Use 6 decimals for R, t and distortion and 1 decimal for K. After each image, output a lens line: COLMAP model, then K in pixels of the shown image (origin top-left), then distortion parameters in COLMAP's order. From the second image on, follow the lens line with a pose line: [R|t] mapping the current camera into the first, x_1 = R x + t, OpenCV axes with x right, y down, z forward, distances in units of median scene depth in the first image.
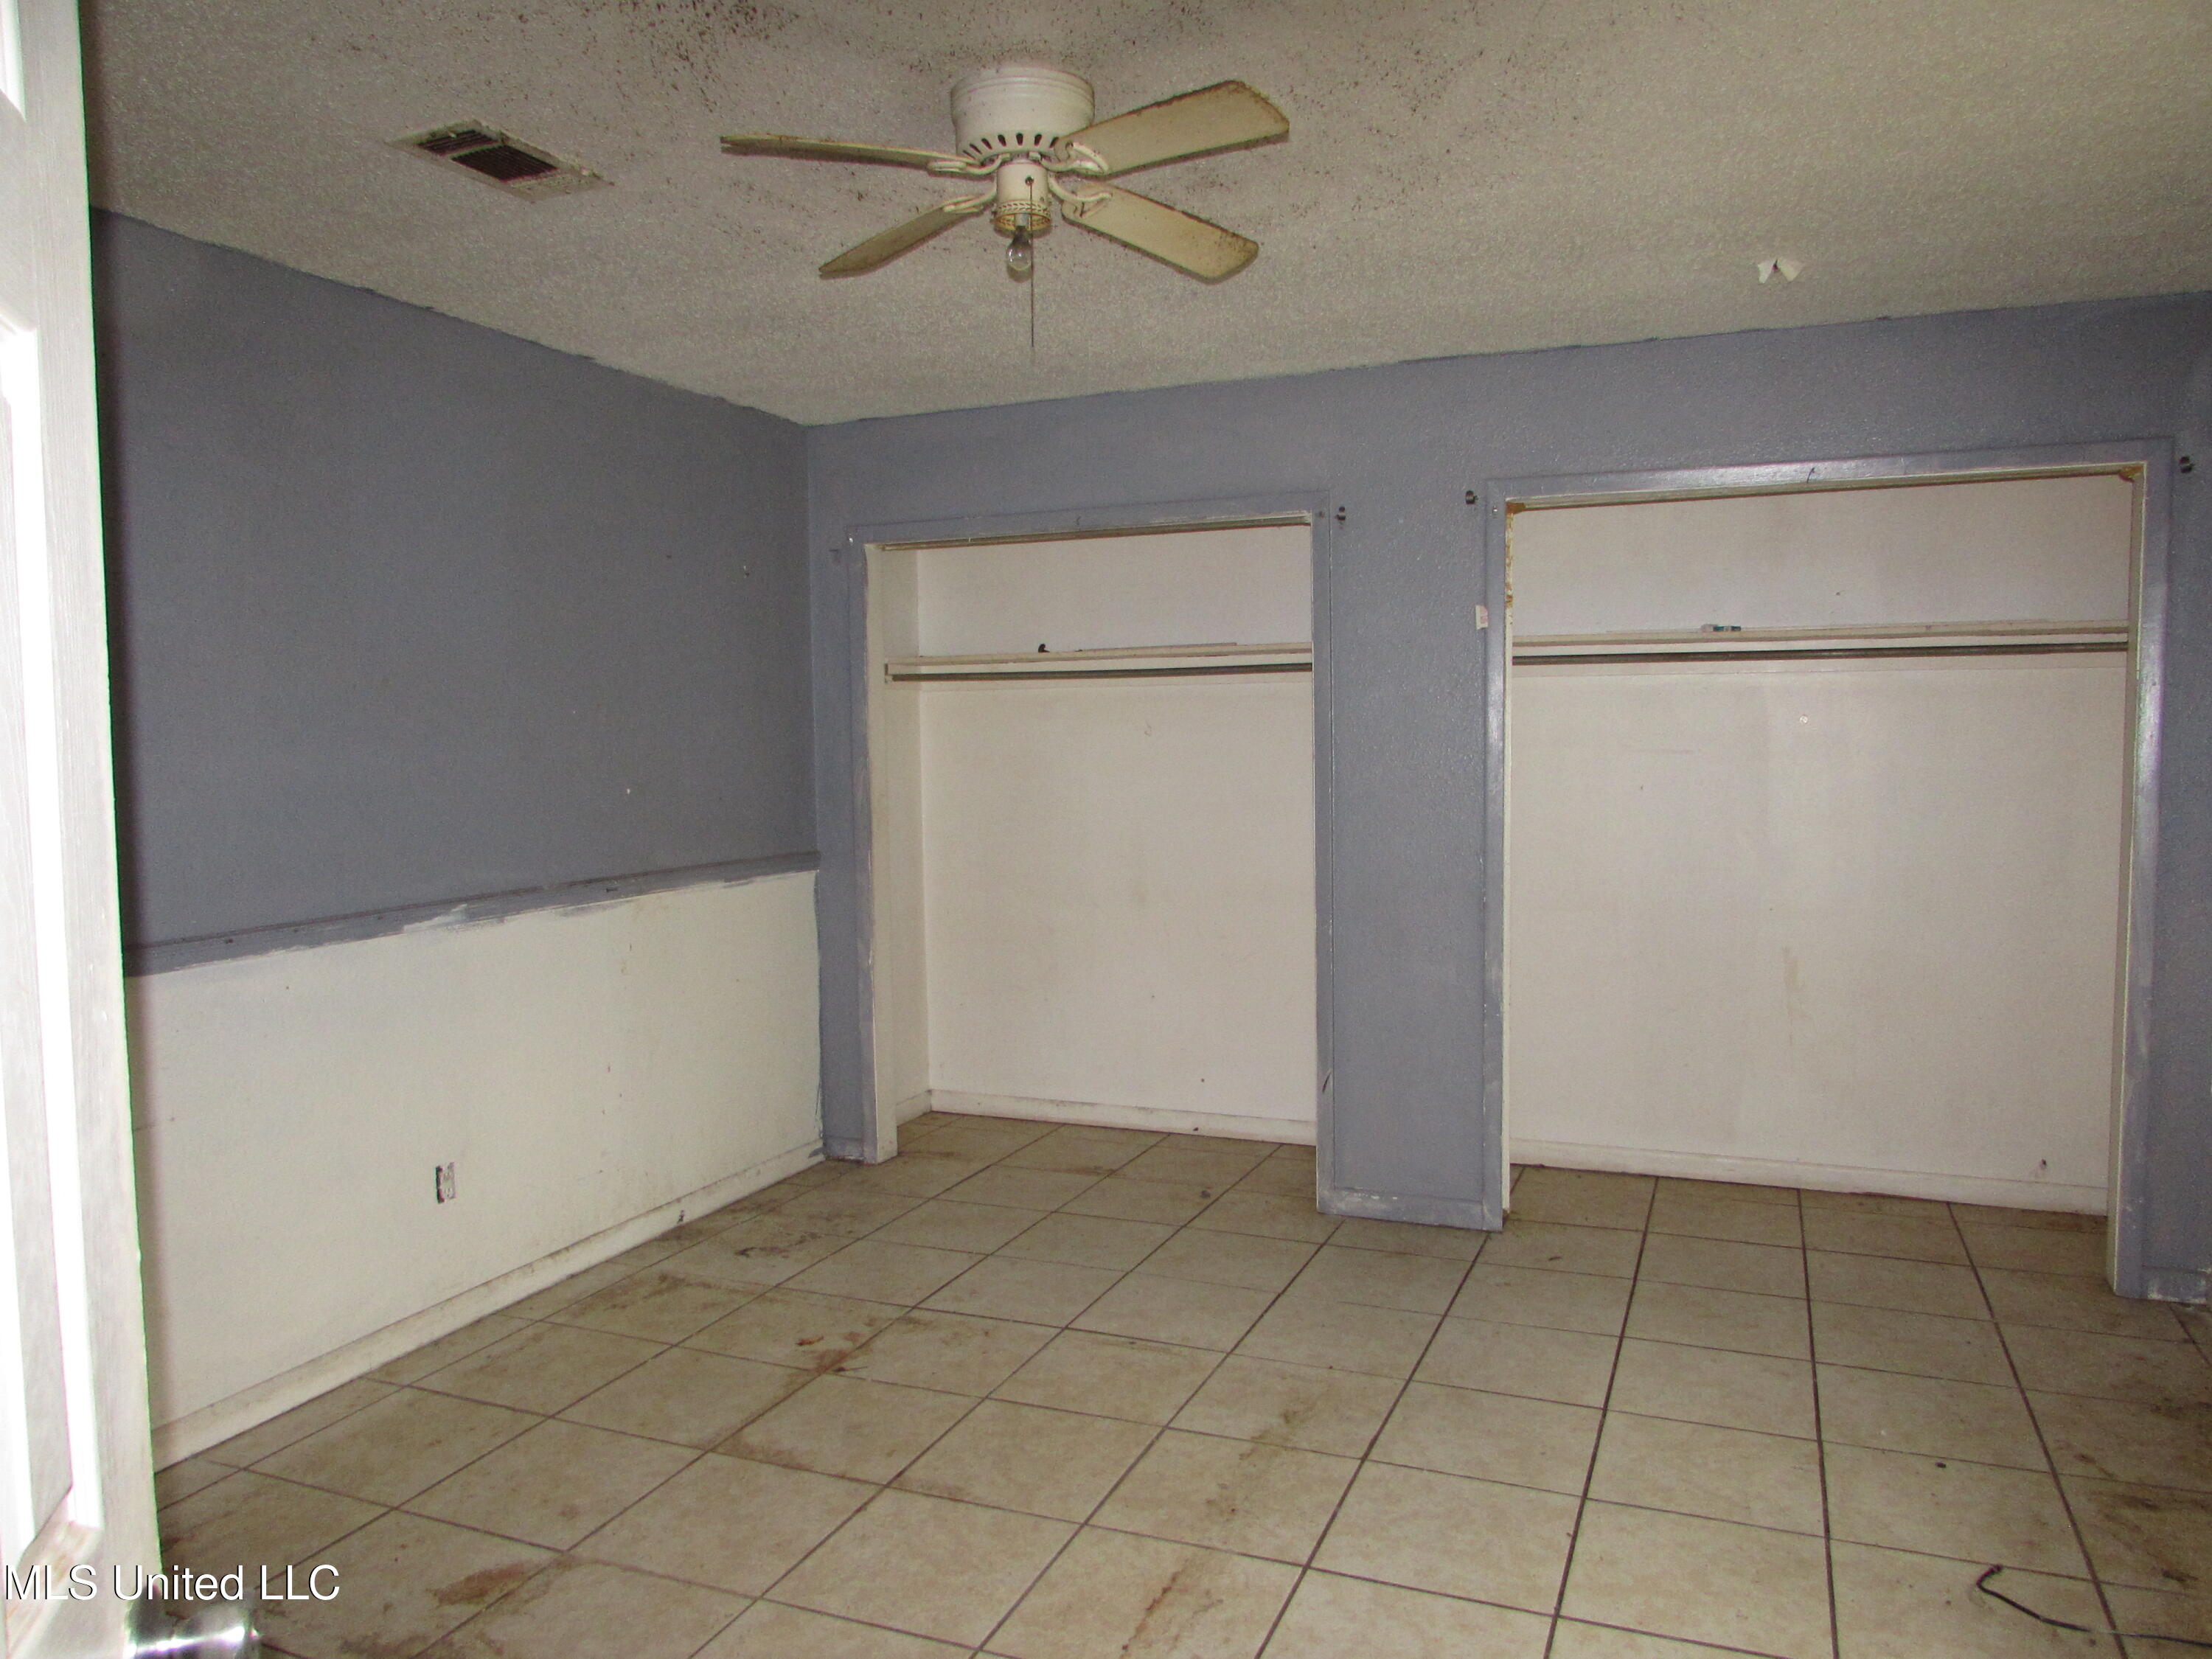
lens RADIAL K [[1568.5, 0, 1118.0], [0, 1568.5, 845.8], [0, 0, 1]] dist [-0.013972, 0.000890]
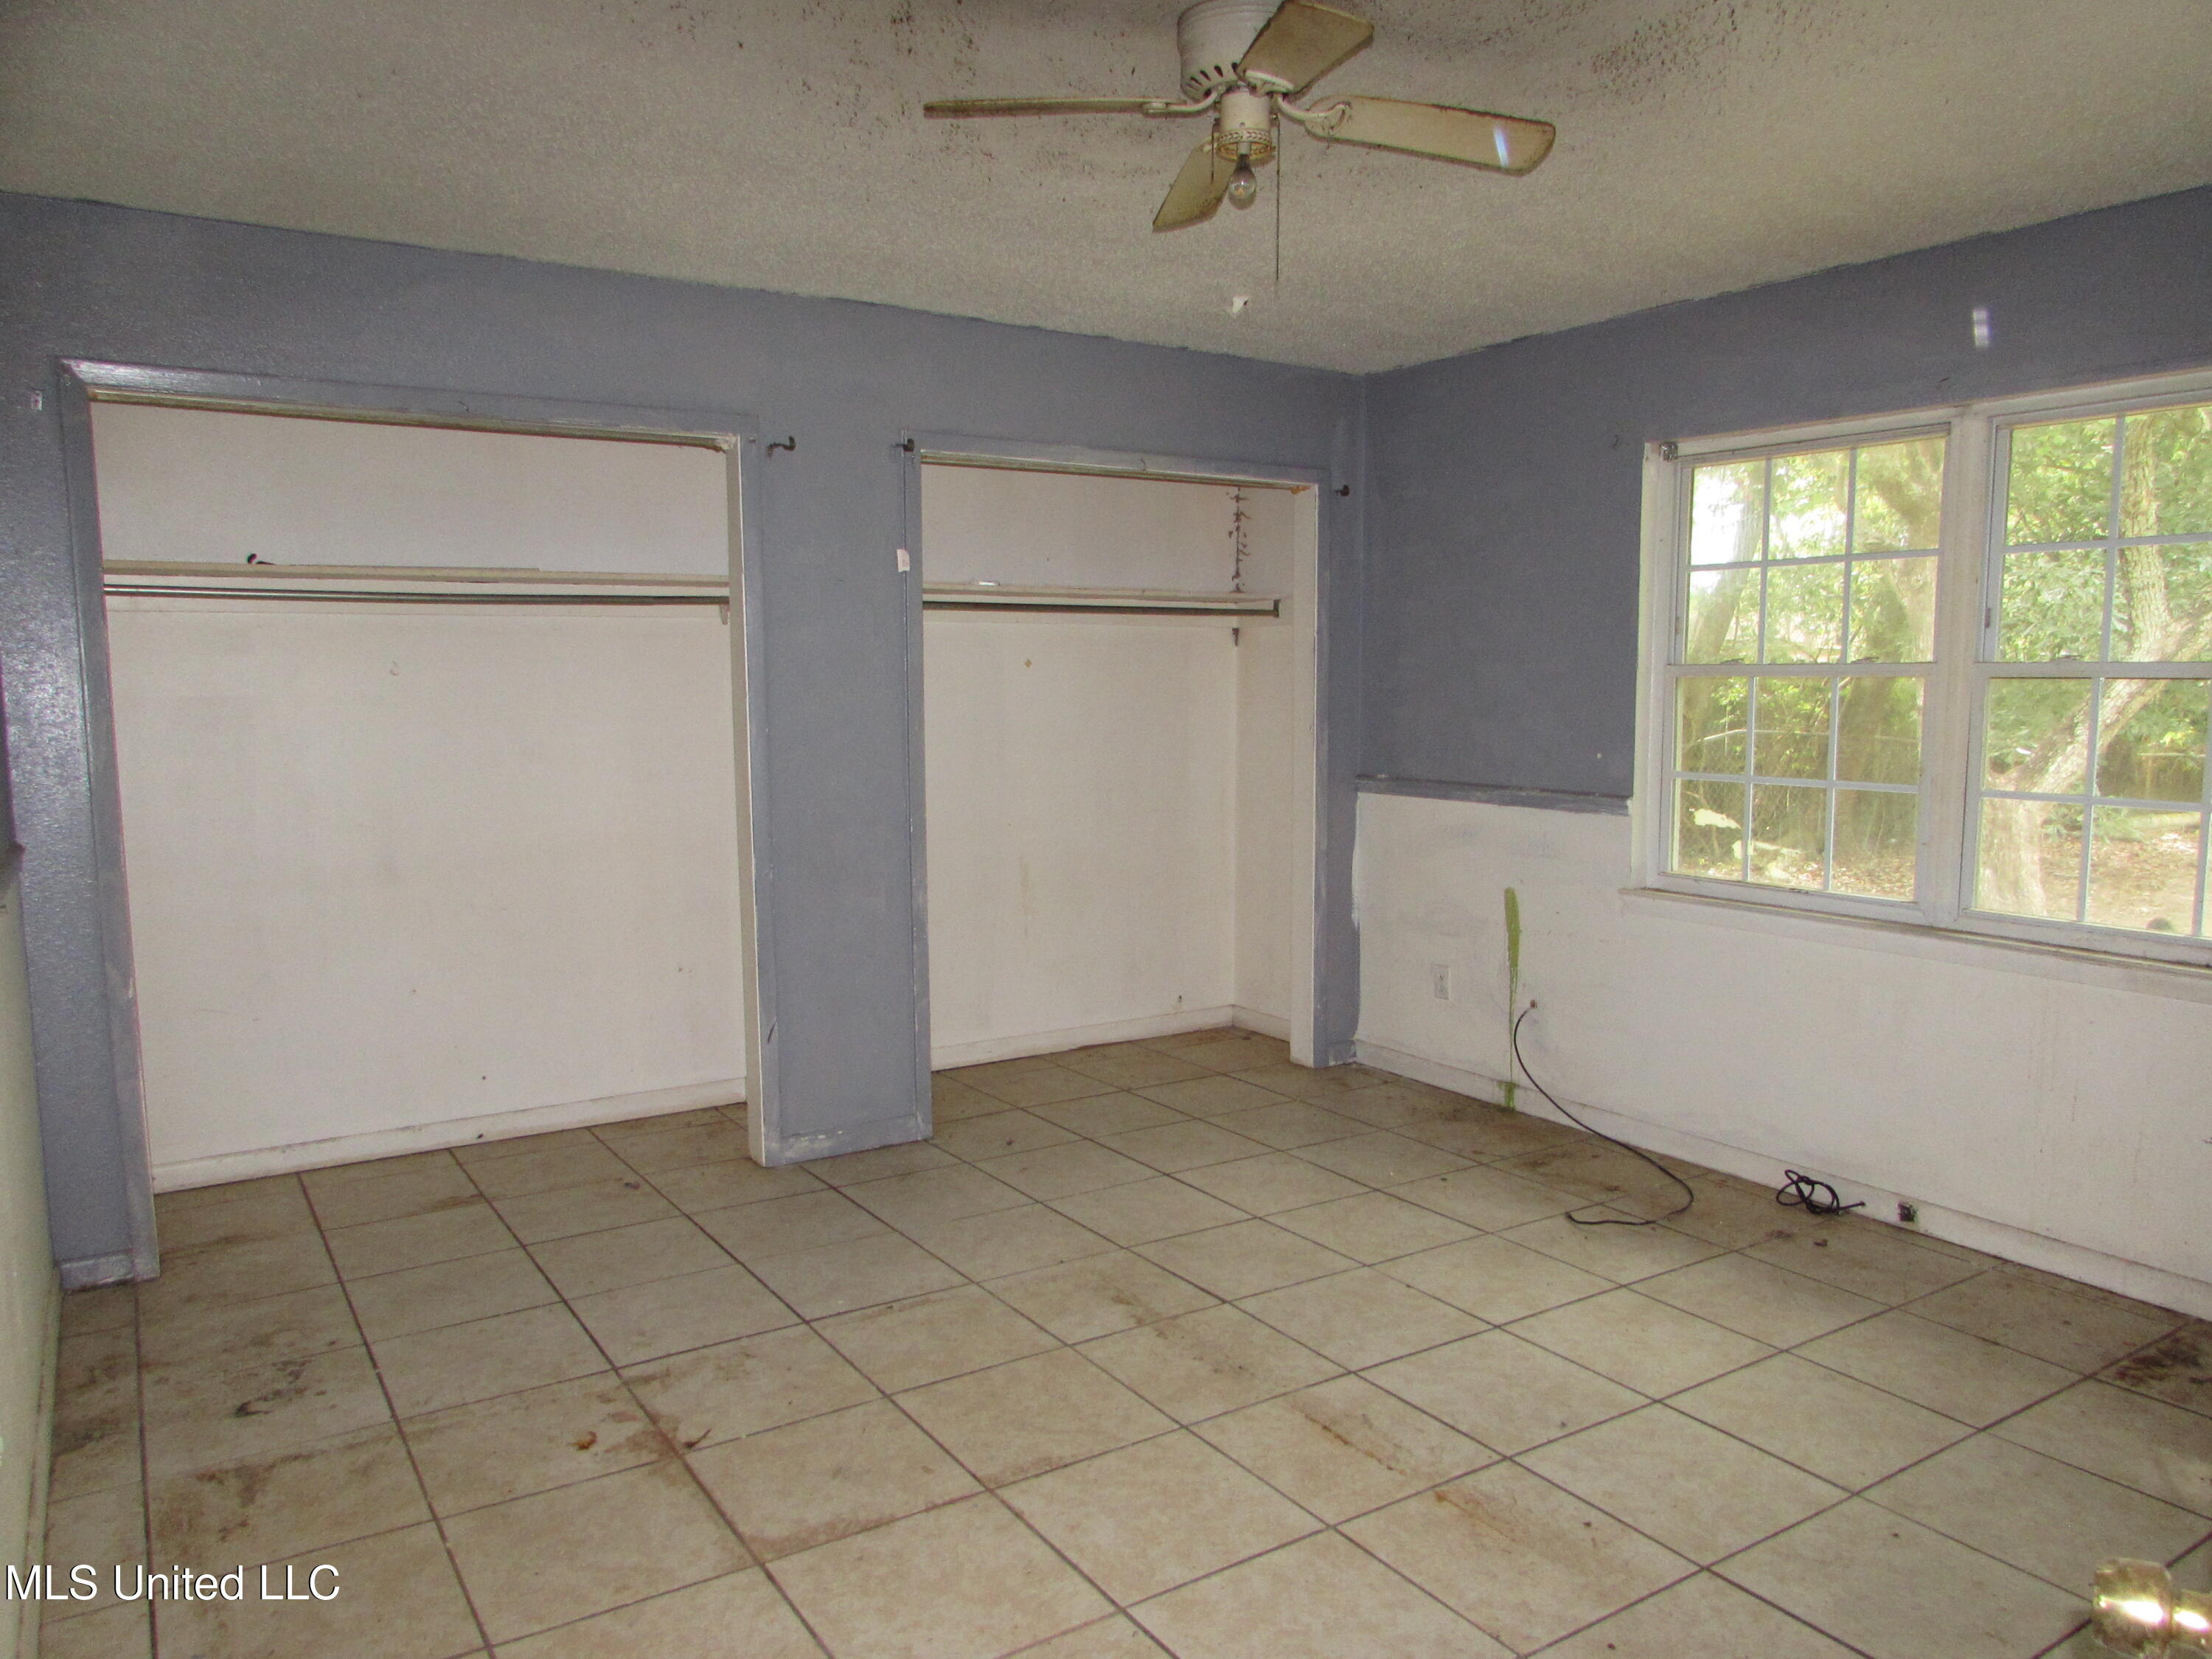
lens RADIAL K [[1568.5, 0, 1119.7], [0, 1568.5, 818.4], [0, 0, 1]] dist [-0.013972, 0.000890]
pose [[0.577340, -0.066326, 0.813806, -0.594328], [0.061131, 0.997409, 0.037921, -0.004313], [-0.814212, 0.027855, 0.579898, 0.297192]]
